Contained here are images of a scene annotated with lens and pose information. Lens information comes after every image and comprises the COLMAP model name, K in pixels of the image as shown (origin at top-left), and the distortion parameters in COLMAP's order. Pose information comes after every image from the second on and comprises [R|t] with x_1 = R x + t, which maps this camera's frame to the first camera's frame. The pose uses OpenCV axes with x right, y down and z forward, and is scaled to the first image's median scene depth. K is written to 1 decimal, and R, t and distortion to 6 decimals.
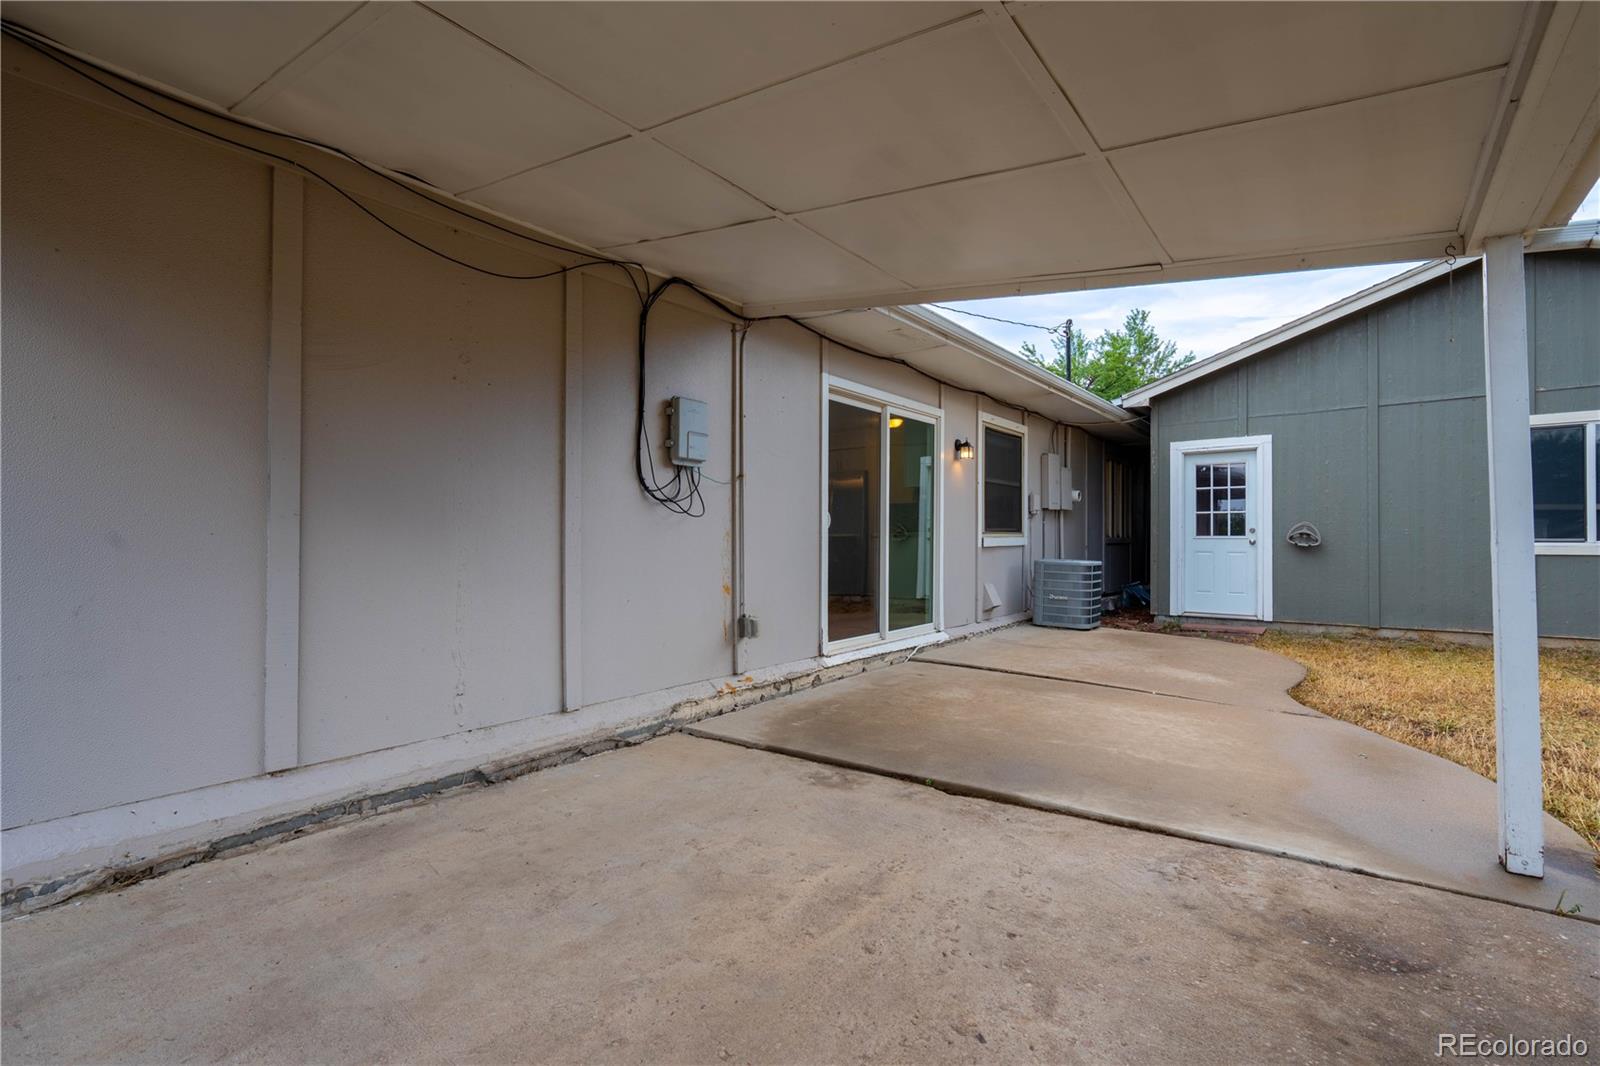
lens RADIAL K [[722.8, 0, 802.4], [0, 722.8, 533.8], [0, 0, 1]] dist [-0.003868, 0.000921]
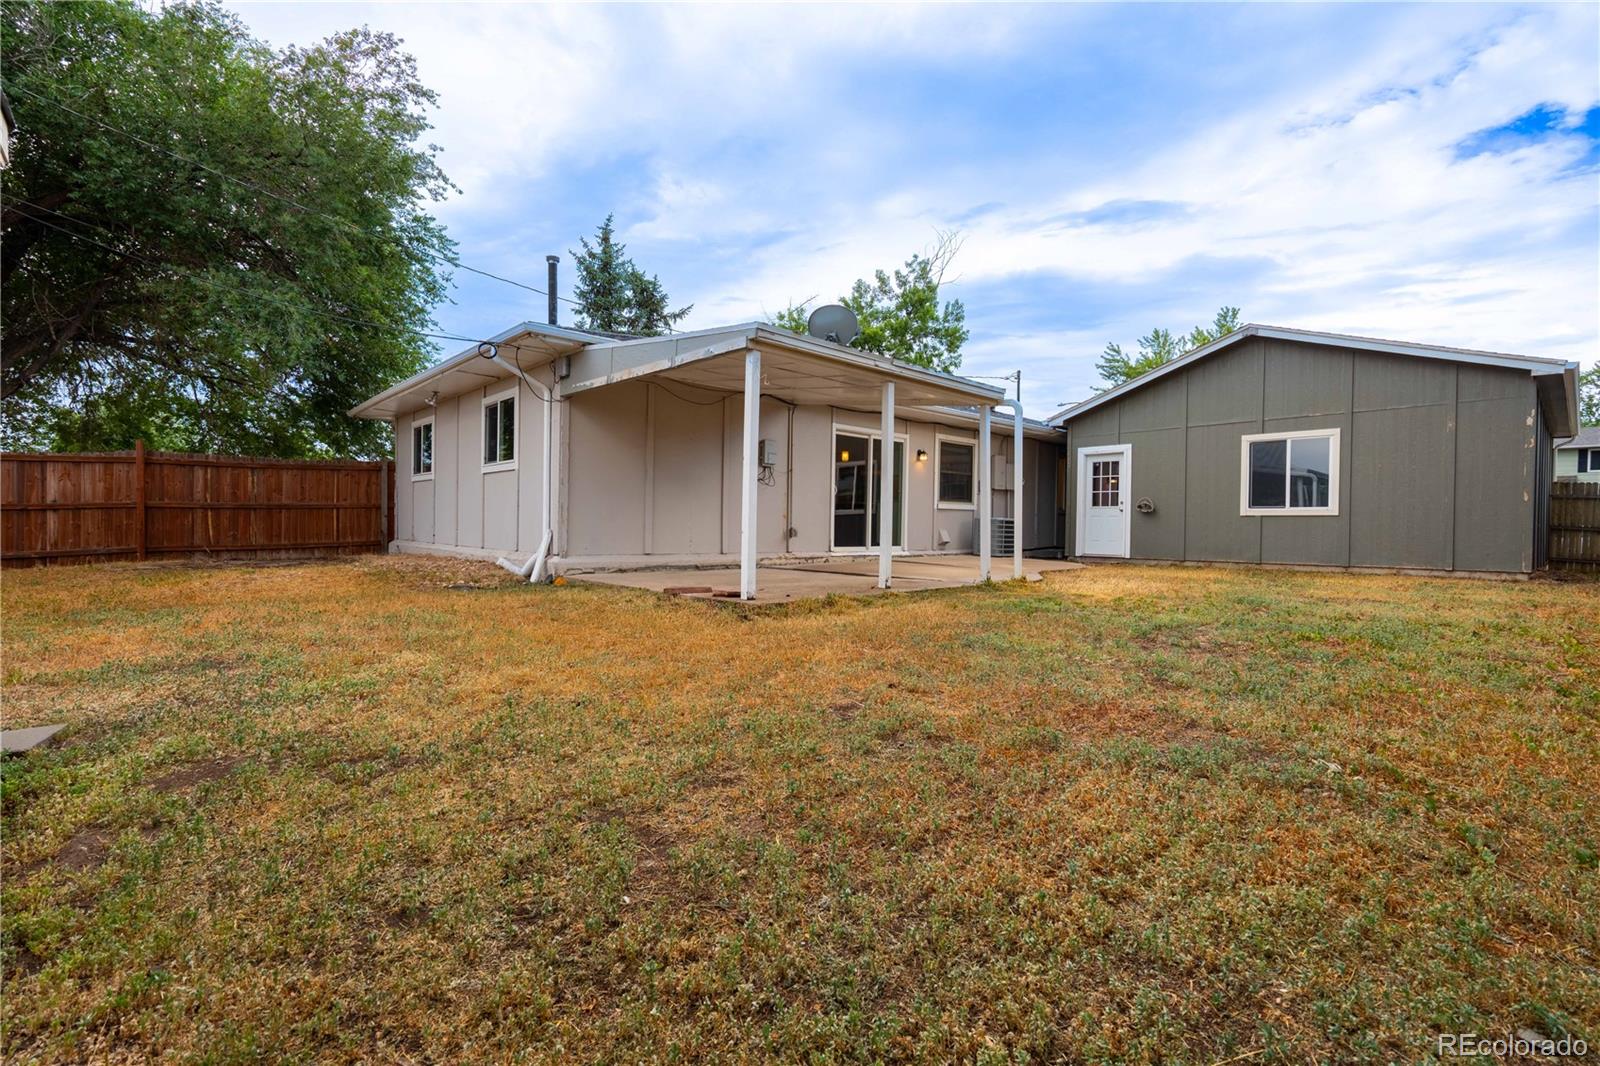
lens RADIAL K [[722.8, 0, 801.7], [0, 722.8, 529.7], [0, 0, 1]] dist [-0.003868, 0.000921]
pose [[0.985720, 0.015120, -0.167714, 0.219954], [-0.013493, 0.999850, 0.010834, 0.056647], [0.167852, -0.008416, 0.985776, -0.846174]]
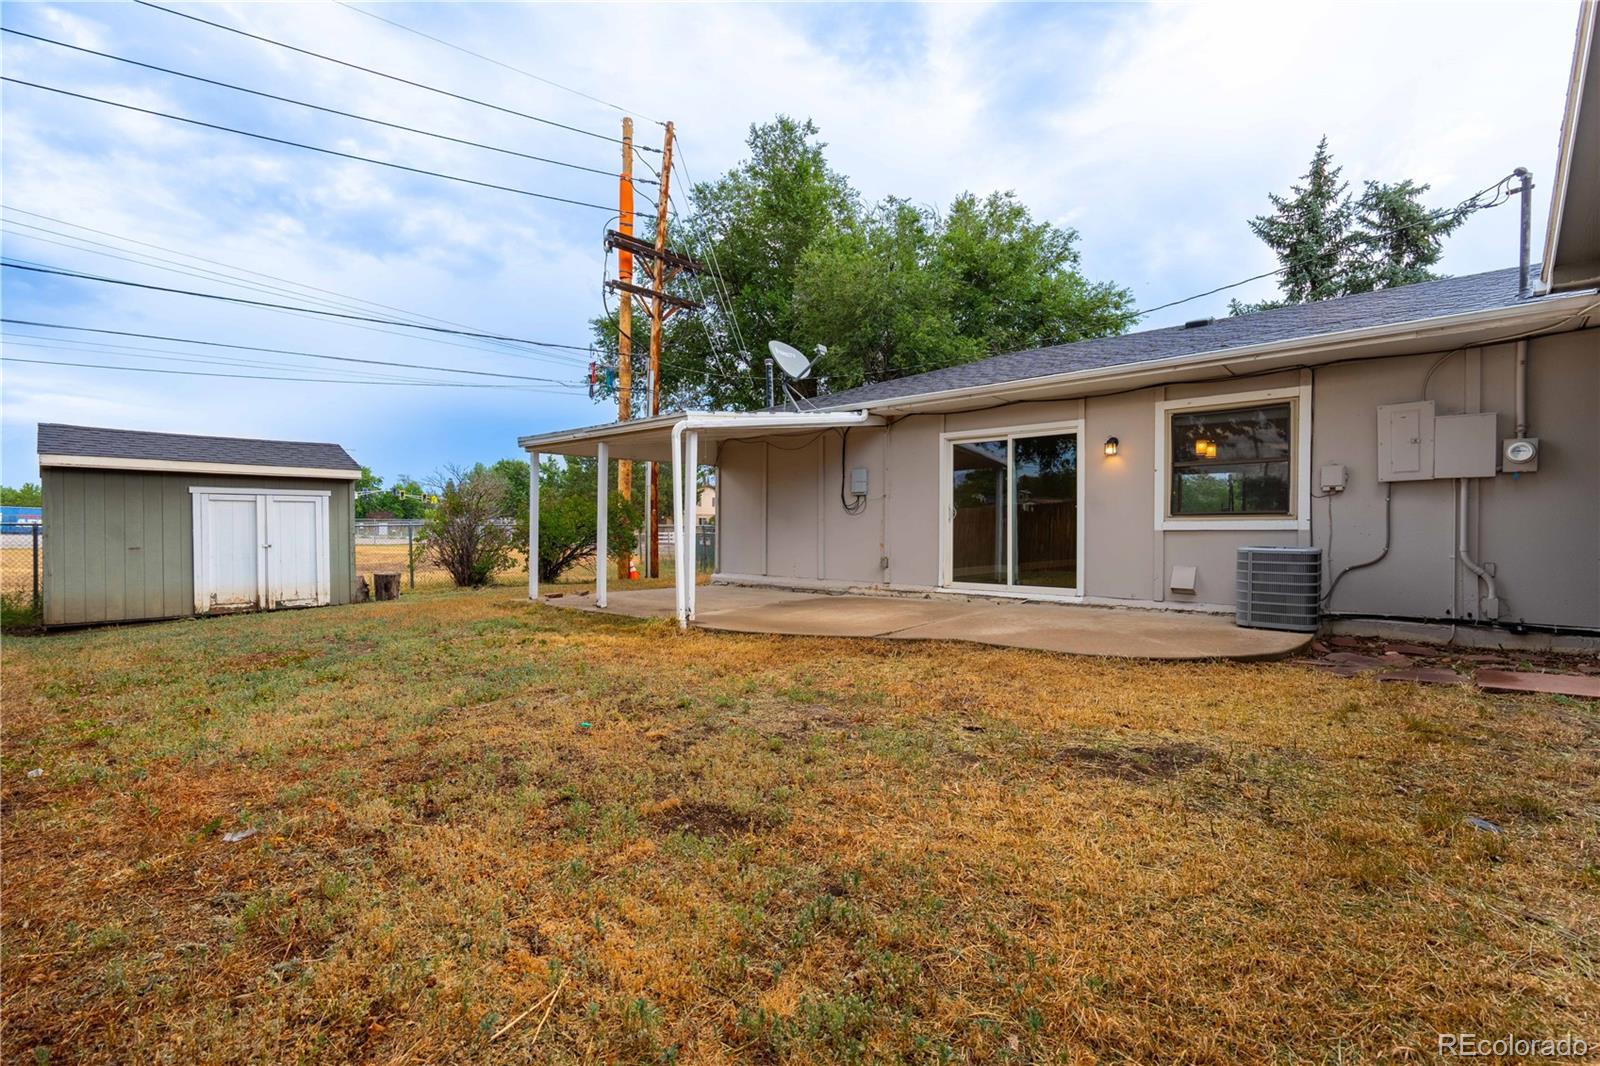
lens RADIAL K [[722.8, 0, 797.8], [0, 722.8, 538.6], [0, 0, 1]] dist [-0.003868, 0.000921]
pose [[-0.082436, 0.012141, -0.996522, 1.353620], [0.002976, 0.999924, 0.011936, 0.015949], [0.996592, -0.001982, -0.082466, 0.561125]]
